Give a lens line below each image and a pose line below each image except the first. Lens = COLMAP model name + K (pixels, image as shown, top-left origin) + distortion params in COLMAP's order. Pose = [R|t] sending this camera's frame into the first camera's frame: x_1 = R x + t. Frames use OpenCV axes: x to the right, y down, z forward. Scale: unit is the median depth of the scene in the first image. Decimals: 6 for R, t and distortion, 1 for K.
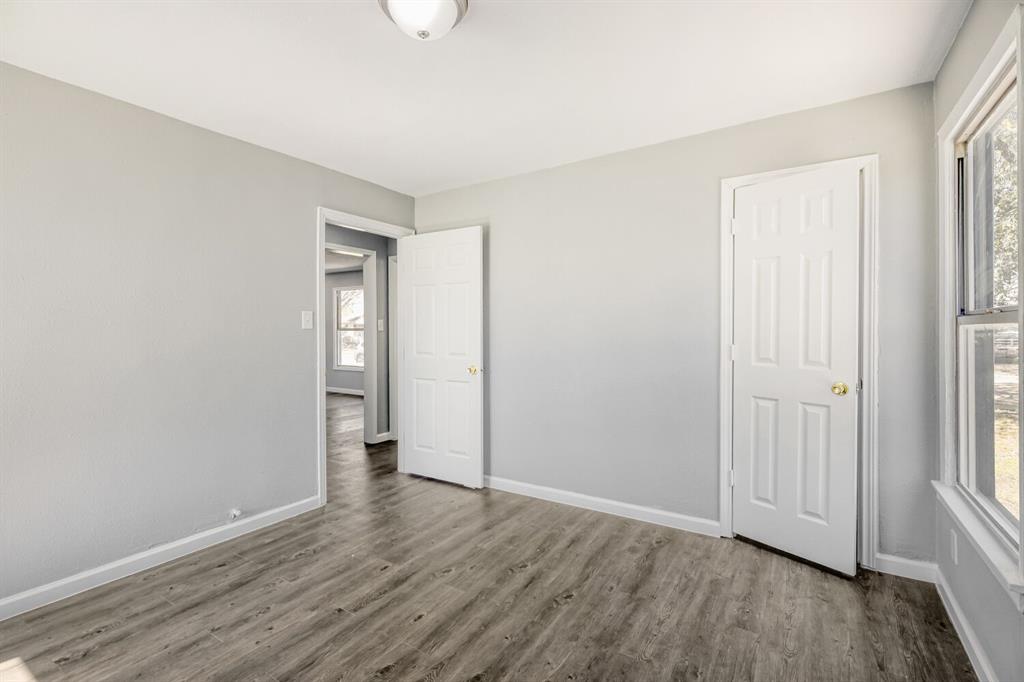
lens RADIAL K [[469.3, 0, 510.8], [0, 469.3, 325.9], [0, 0, 1]] dist [0.004584, 0.000120]
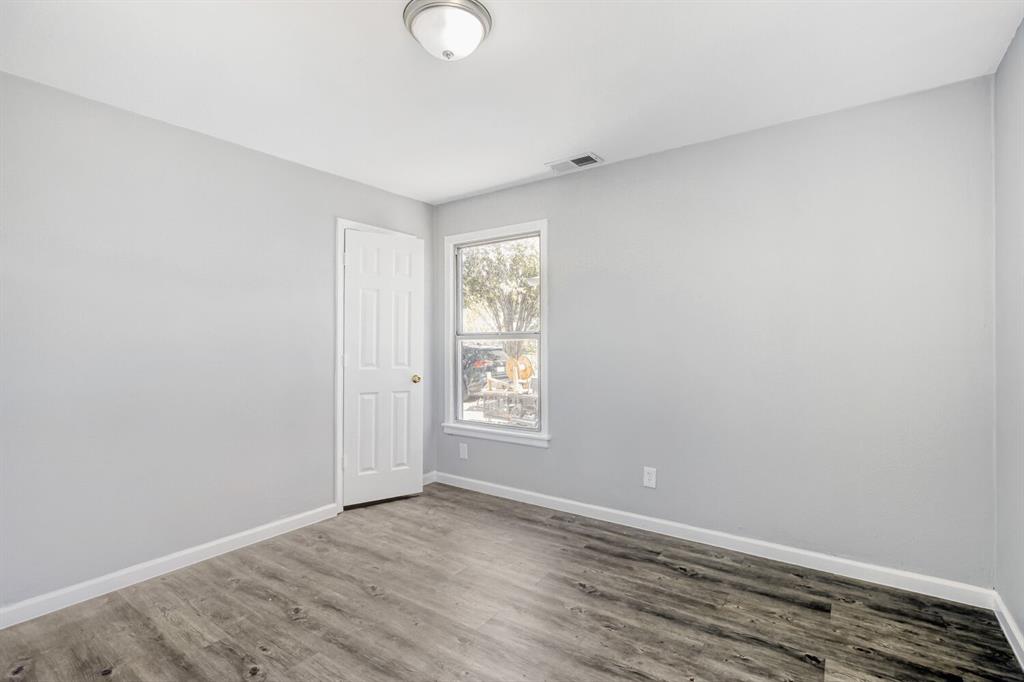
lens RADIAL K [[469.3, 0, 512.0], [0, 469.3, 339.8], [0, 0, 1]] dist [0.004584, 0.000120]
pose [[0.054745, 0.010909, 0.998441, -0.788078], [-0.005784, 0.999927, -0.010608, 0.012921], [-0.998484, -0.005194, 0.054805, 0.523871]]
